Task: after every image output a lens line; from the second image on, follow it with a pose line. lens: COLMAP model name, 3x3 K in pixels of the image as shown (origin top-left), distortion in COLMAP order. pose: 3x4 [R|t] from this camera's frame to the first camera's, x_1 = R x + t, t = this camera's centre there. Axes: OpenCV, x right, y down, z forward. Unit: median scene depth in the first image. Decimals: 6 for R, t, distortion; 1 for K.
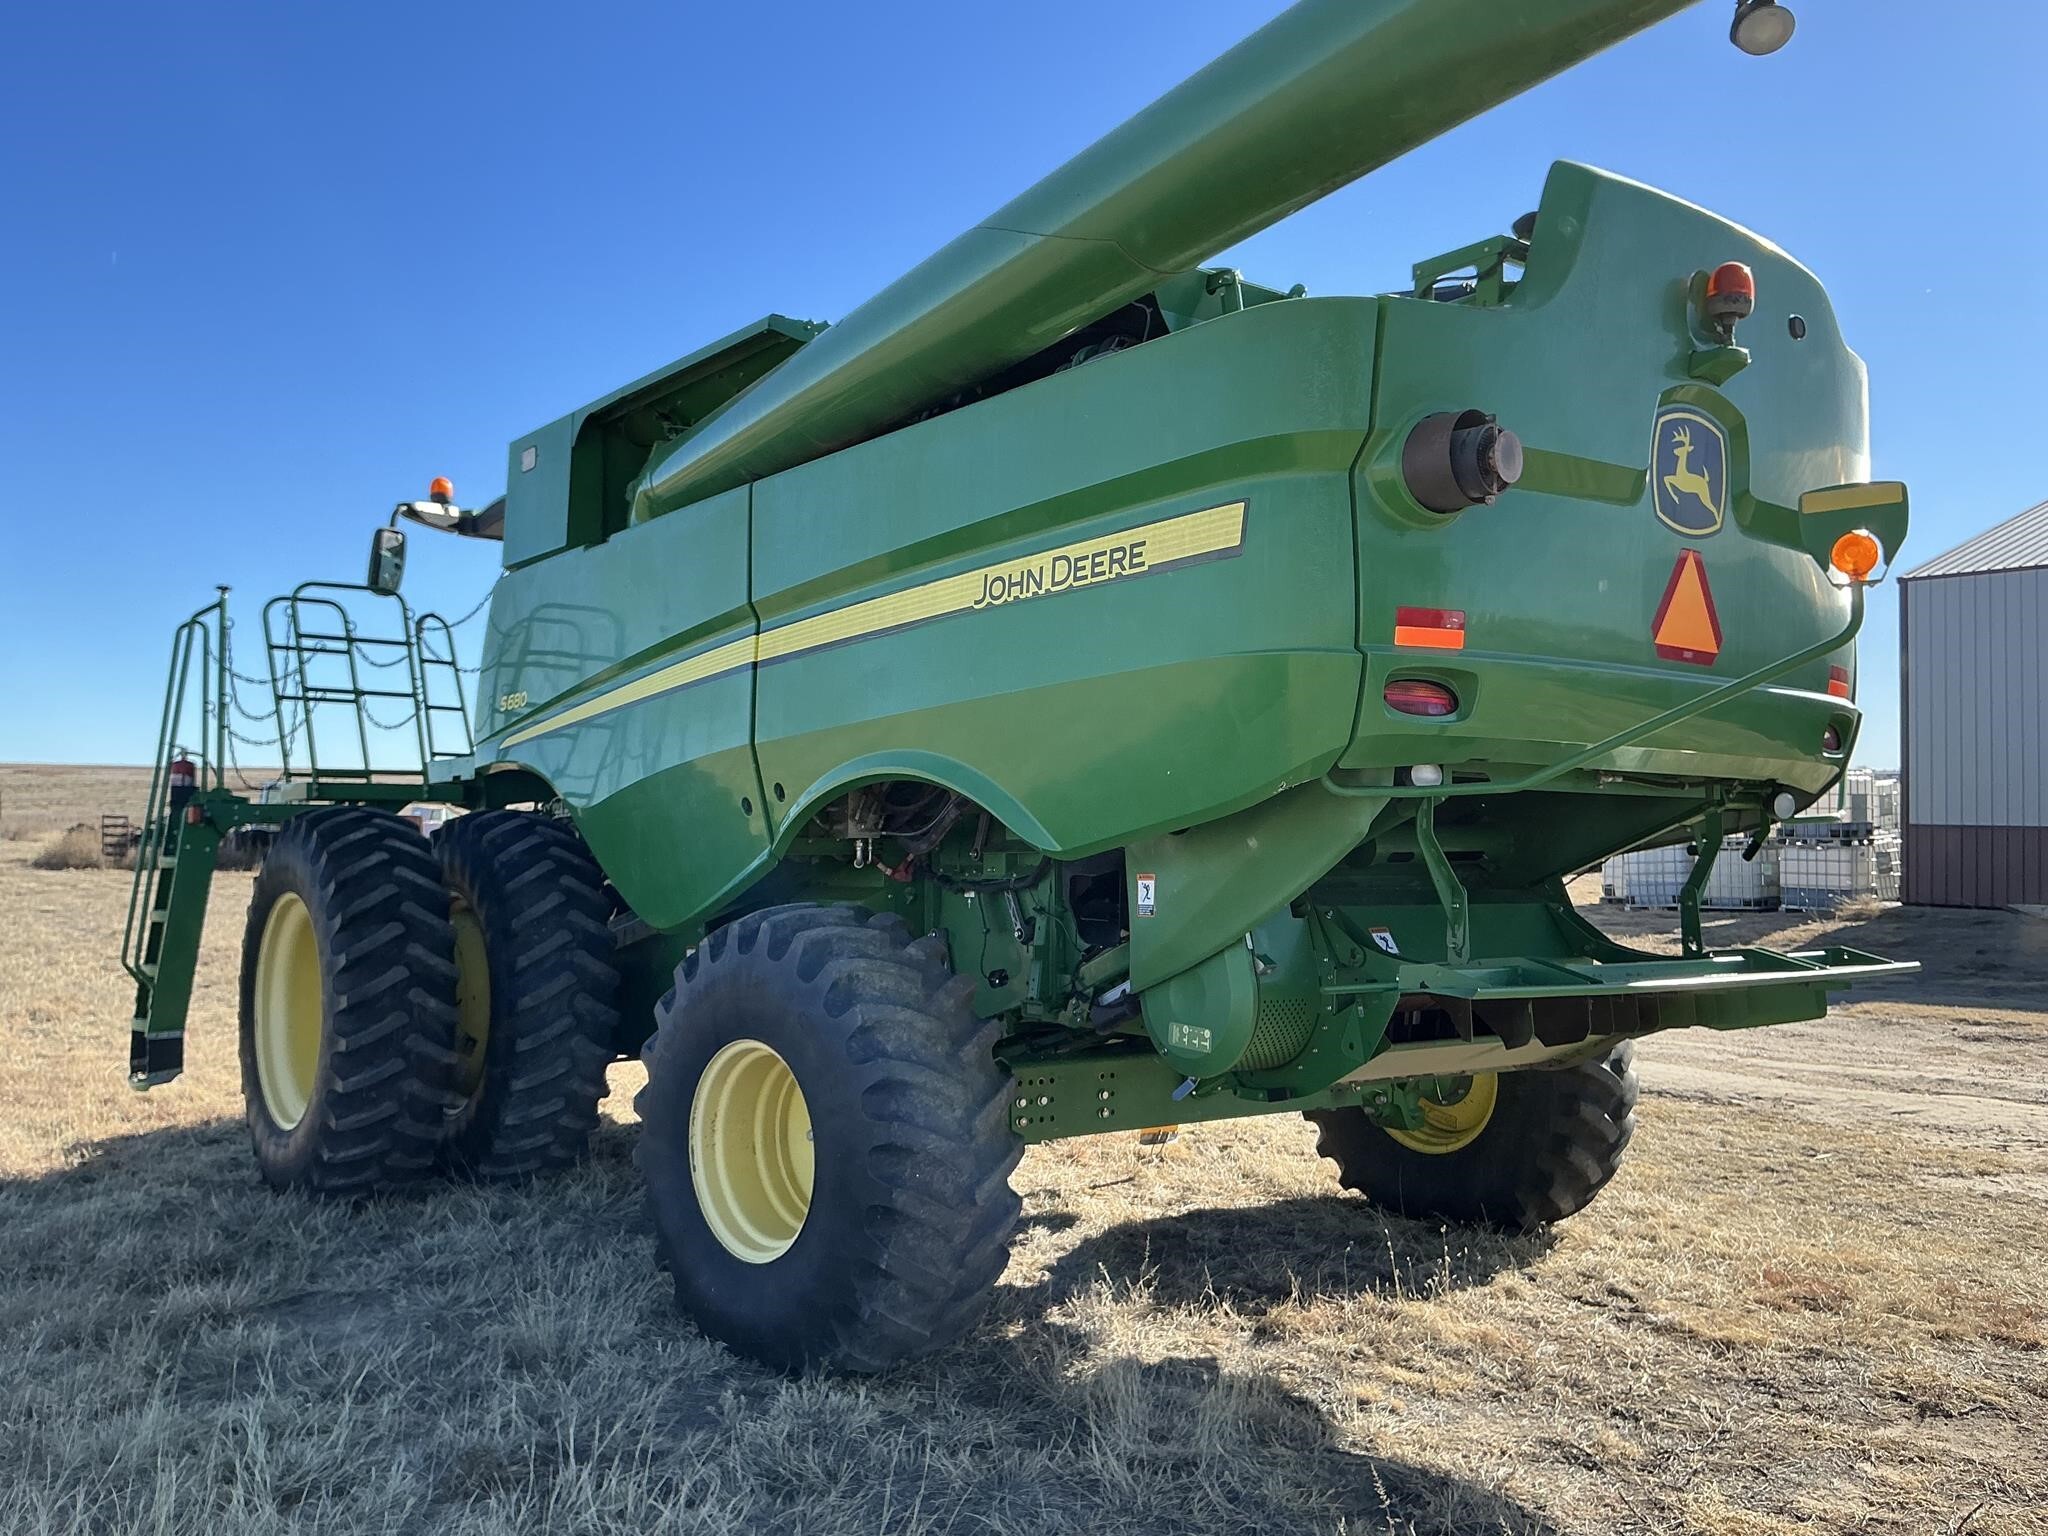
lens RADIAL K [[1729.1, 0, 1024.9], [0, 1729.1, 772.2], [0, 0, 1]] dist [0.140023, -0.267972]
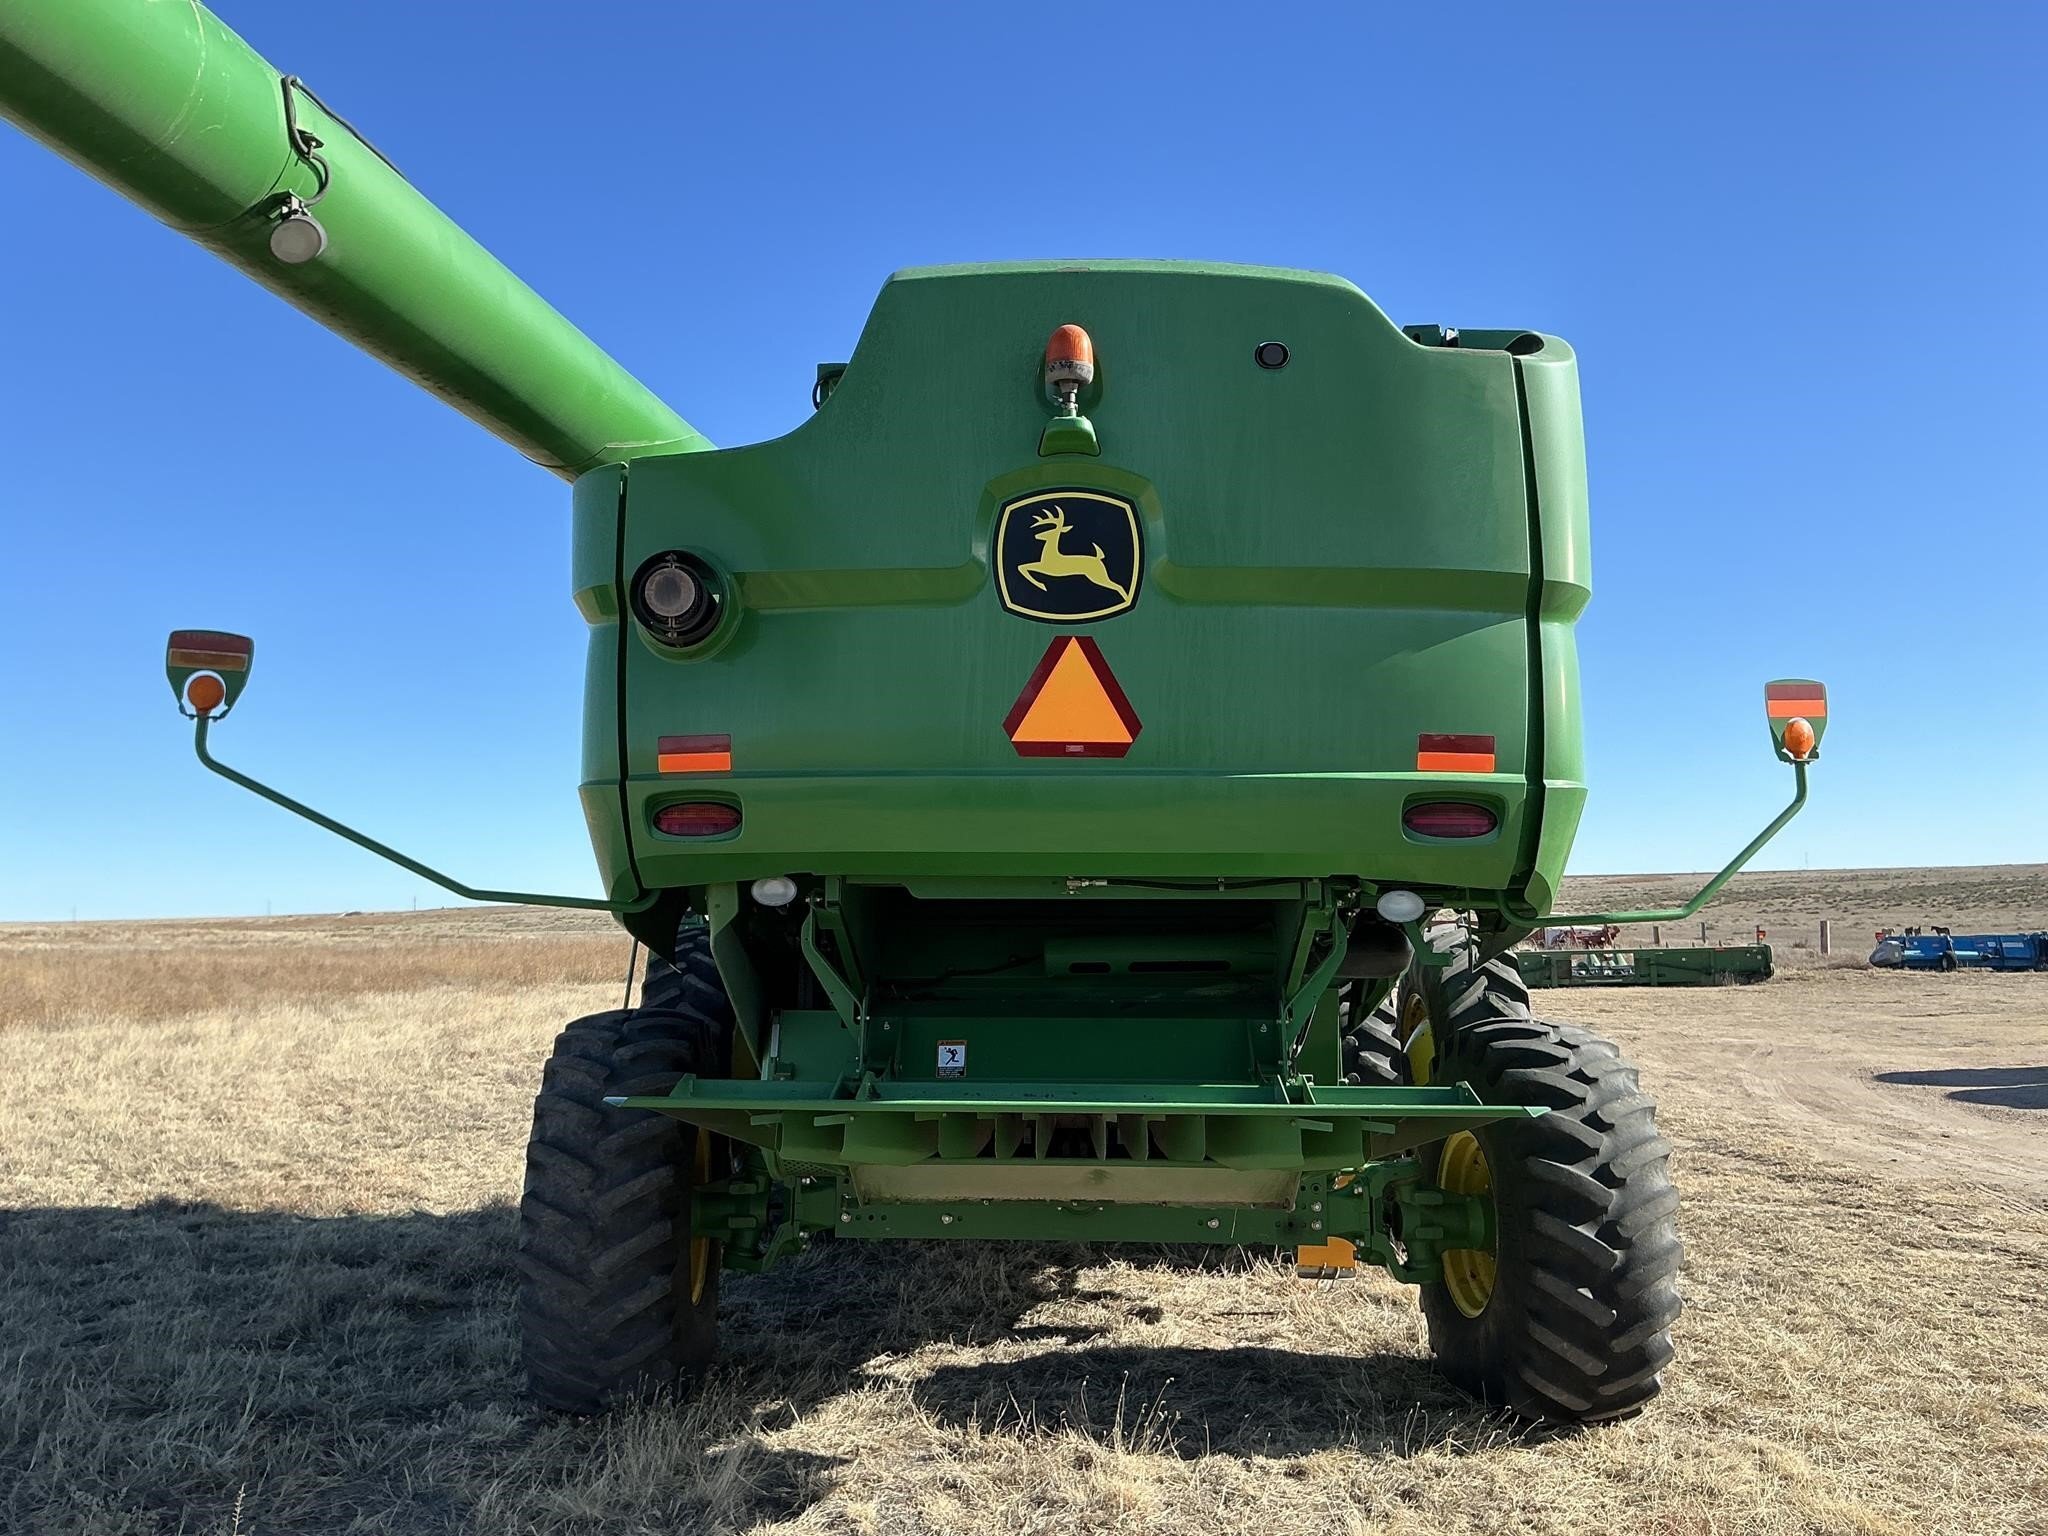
lens RADIAL K [[1729.1, 0, 1024.9], [0, 1729.1, 772.2], [0, 0, 1]] dist [0.140023, -0.267972]
pose [[0.738211, -0.073911, -0.670509, 0.974286], [0.024971, 0.996292, -0.082331, 0.019464], [0.674108, 0.044034, 0.737319, 0.314851]]
